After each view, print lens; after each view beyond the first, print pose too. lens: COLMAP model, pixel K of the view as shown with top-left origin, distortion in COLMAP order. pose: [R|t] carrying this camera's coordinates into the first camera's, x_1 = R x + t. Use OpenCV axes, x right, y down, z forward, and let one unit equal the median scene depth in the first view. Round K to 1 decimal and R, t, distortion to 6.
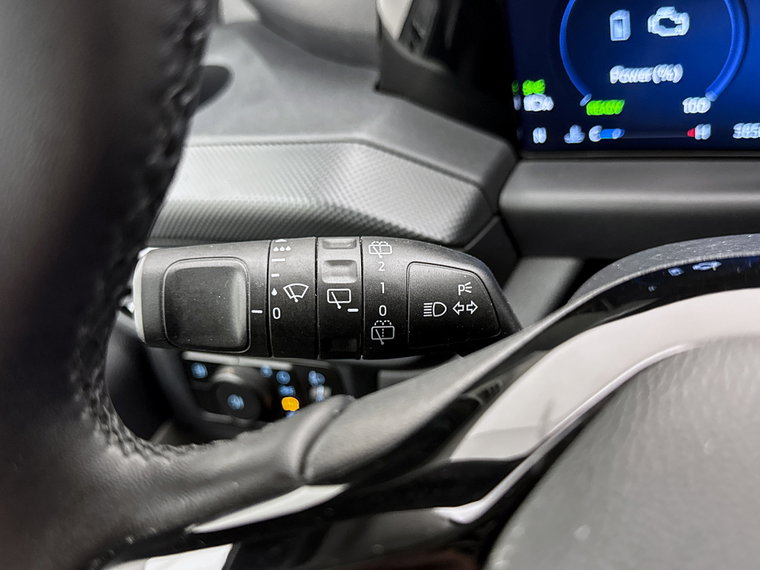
lens RADIAL K [[713.9, 0, 380.0], [0, 713.9, 285.0], [0, 0, 1]] dist [0.001424, -0.200656]
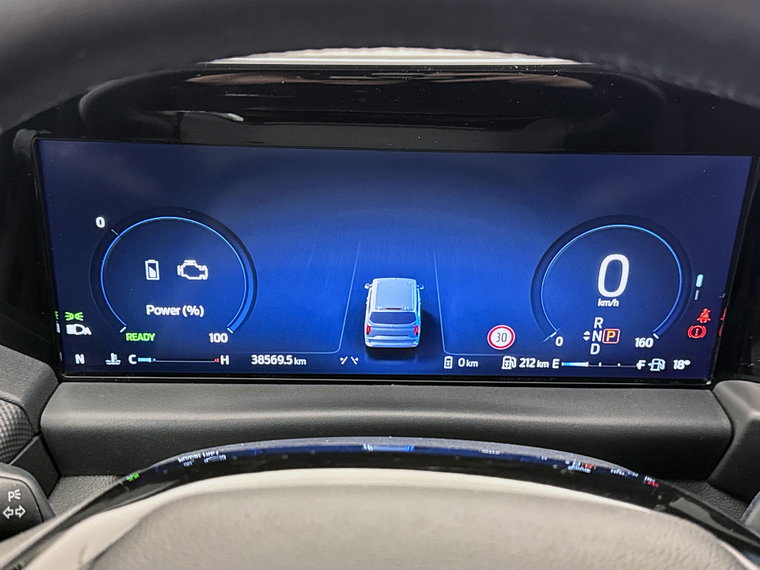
lens RADIAL K [[1003.0, 0, 380.0], [0, 1003.0, 285.0], [0, 0, 1]] dist [0.020685, -0.026251]
pose [[0.874431, 0.061584, 0.481225, -0.129875], [0.060020, 0.970558, -0.233268, 0.068455], [-0.481423, 0.232860, 0.844990, -0.579762]]
